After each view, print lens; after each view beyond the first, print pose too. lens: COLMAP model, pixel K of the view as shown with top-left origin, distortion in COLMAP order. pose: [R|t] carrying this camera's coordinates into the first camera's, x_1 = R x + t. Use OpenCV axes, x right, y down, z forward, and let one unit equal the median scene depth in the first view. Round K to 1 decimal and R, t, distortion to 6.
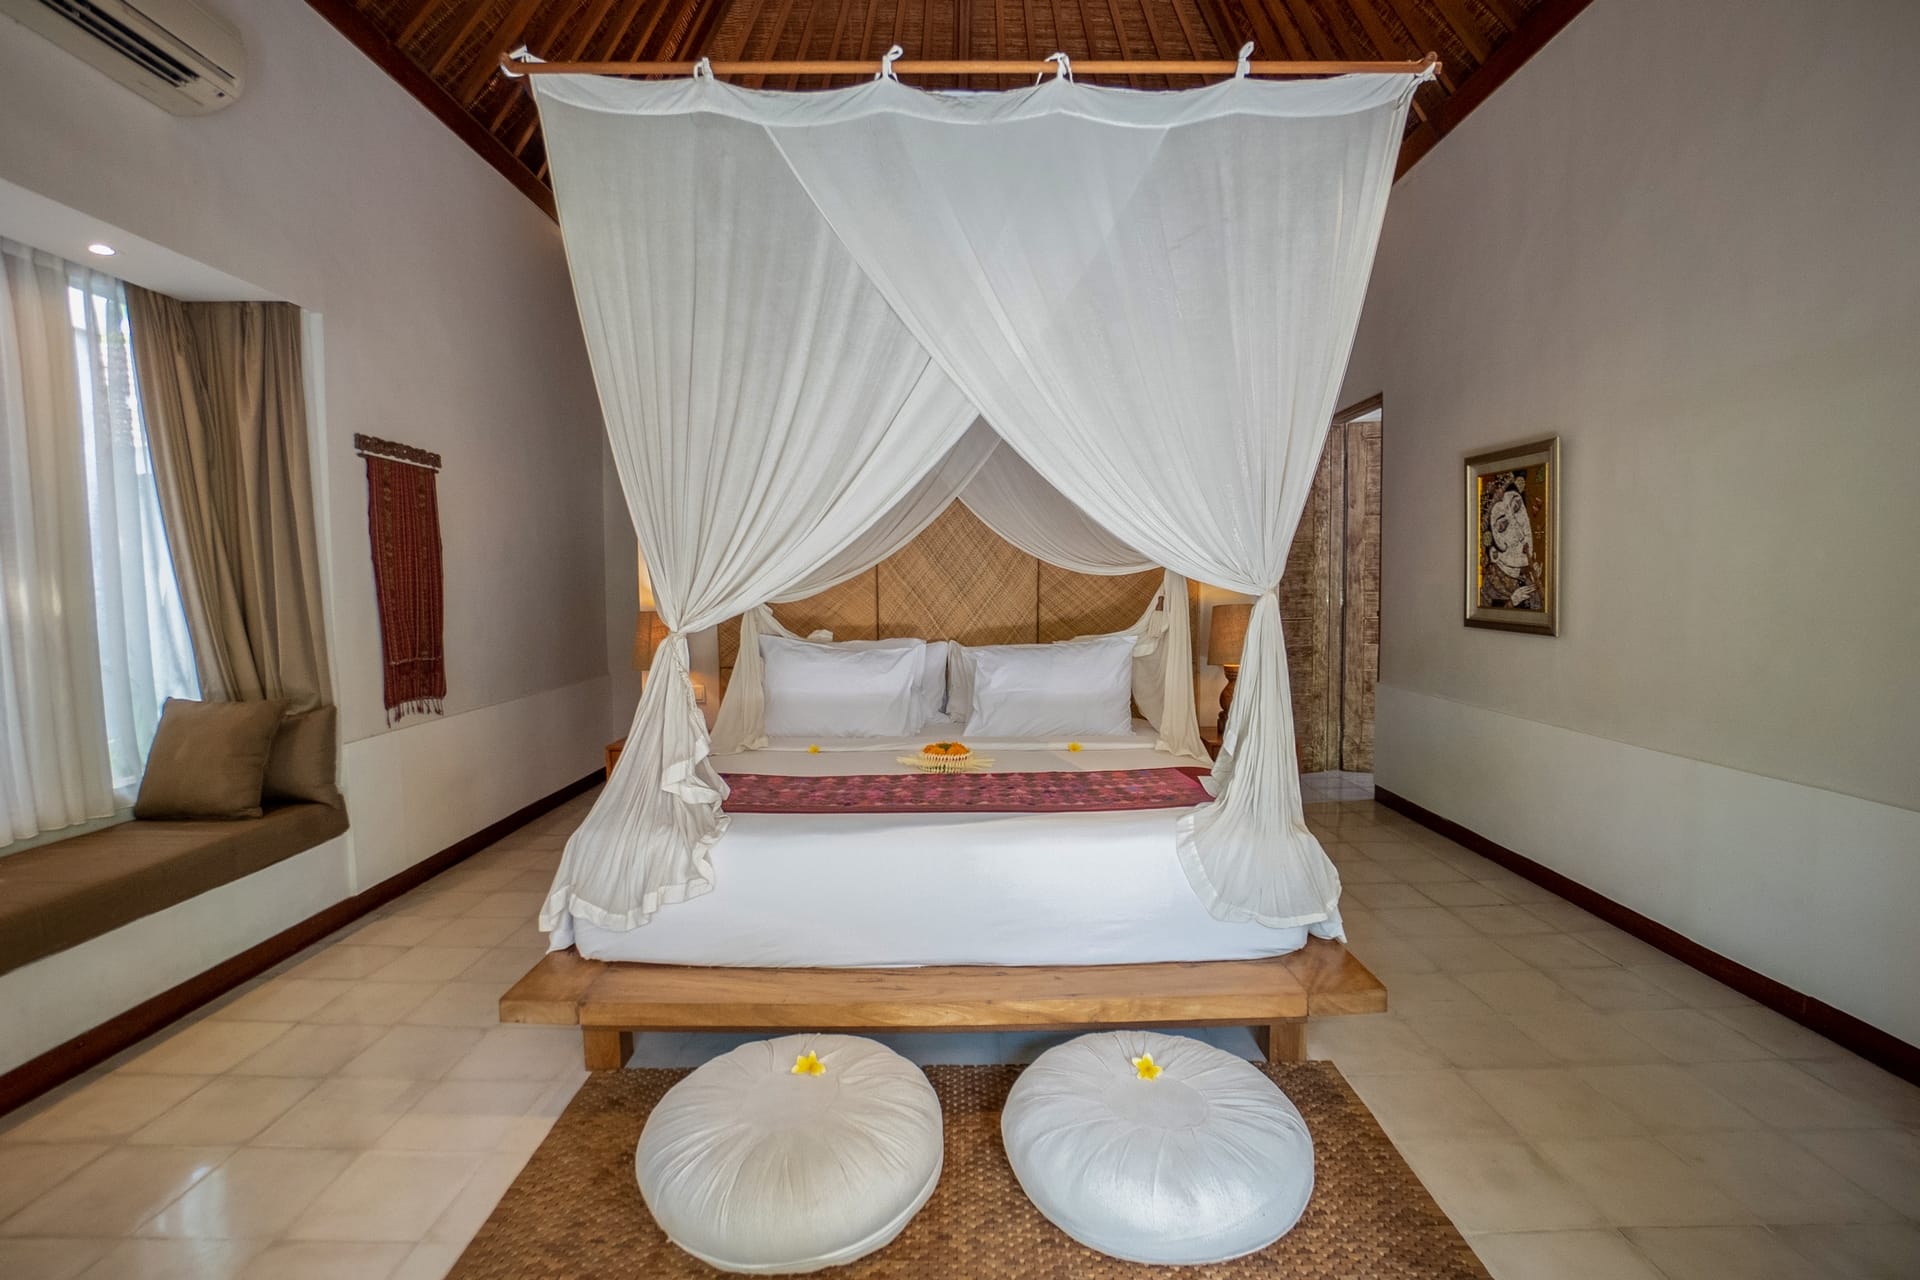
lens RADIAL K [[864.8, 0, 969.9], [0, 864.8, 637.3], [0, 0, 1]] dist [-0.000908, 0.000237]
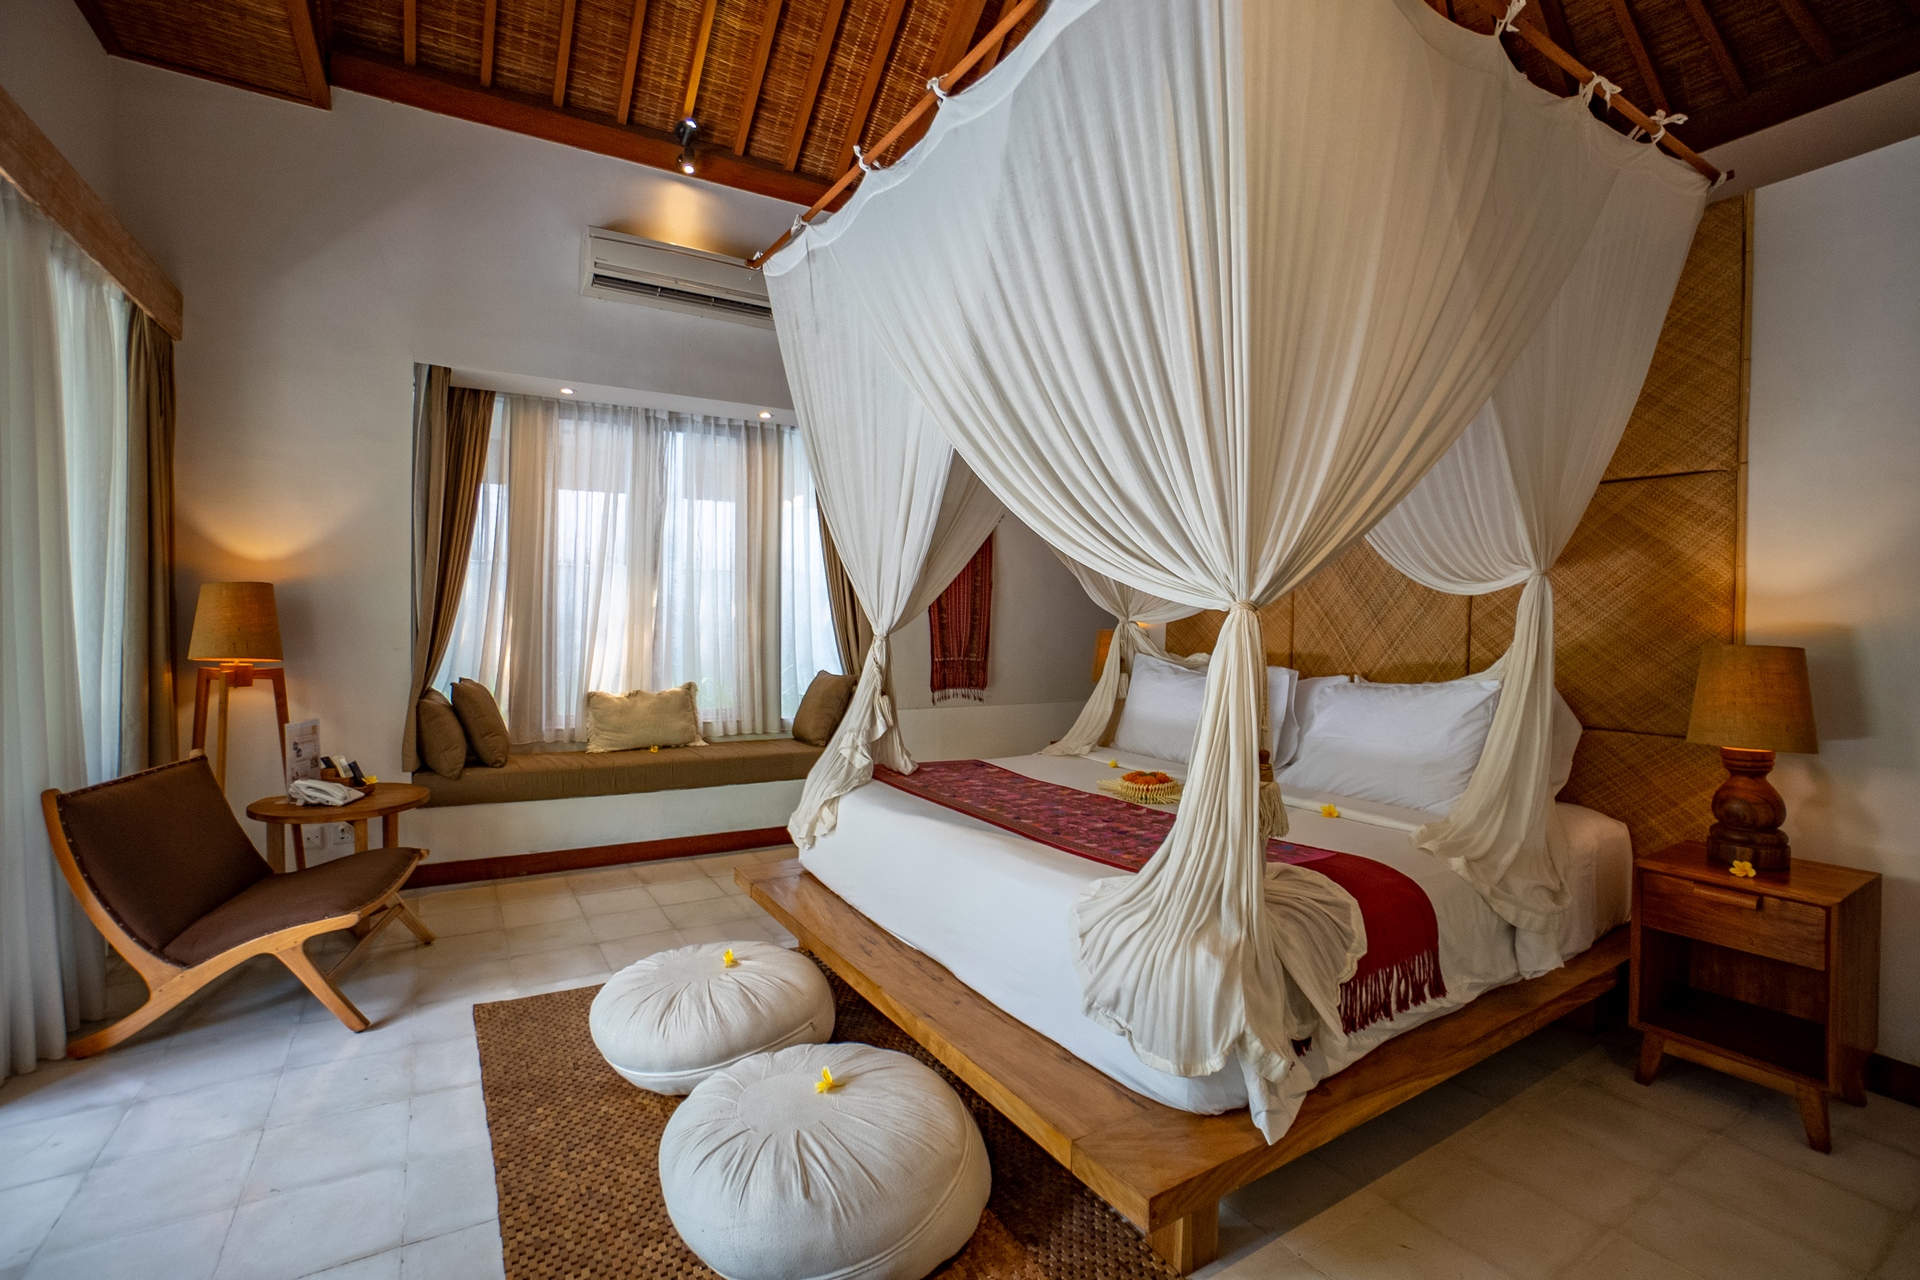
lens RADIAL K [[831.6, 0, 963.5], [0, 831.6, 616.5], [0, 0, 1]] dist [-0.000482, -0.000065]
pose [[0.565312, 0.015775, -0.824726, 0.475499], [-0.072584, 0.996890, -0.030685, -0.001245], [0.821677, 0.077208, 0.564699, 0.254522]]
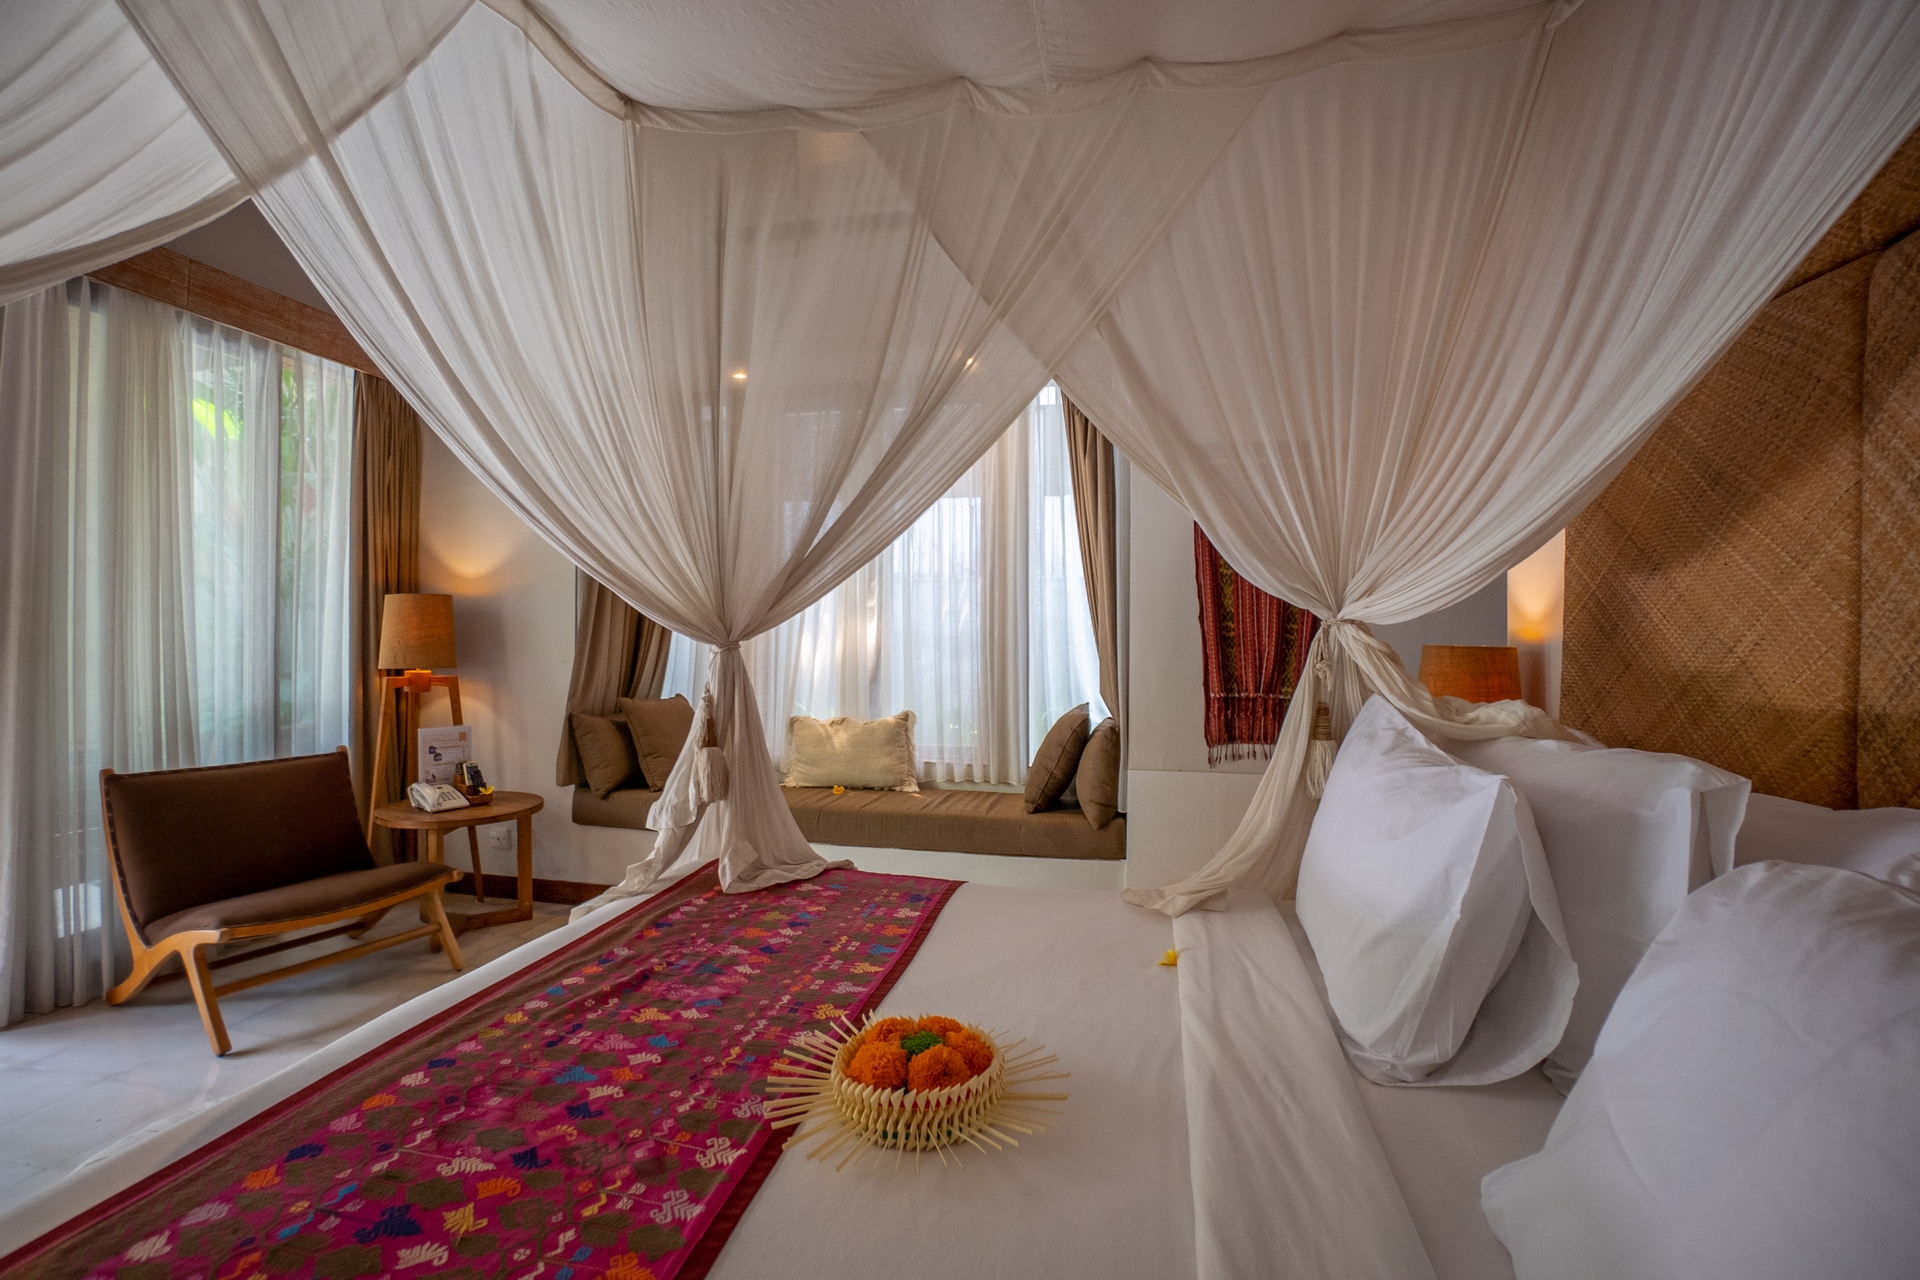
lens RADIAL K [[864.8, 0, 969.9], [0, 864.8, 637.3], [0, 0, 1]] dist [-0.000908, 0.000237]
pose [[-0.147002, 0.007183, -0.989110, 0.236339], [-0.072744, 0.997187, 0.018052, -0.026012], [0.986458, 0.074606, -0.146066, 0.866110]]
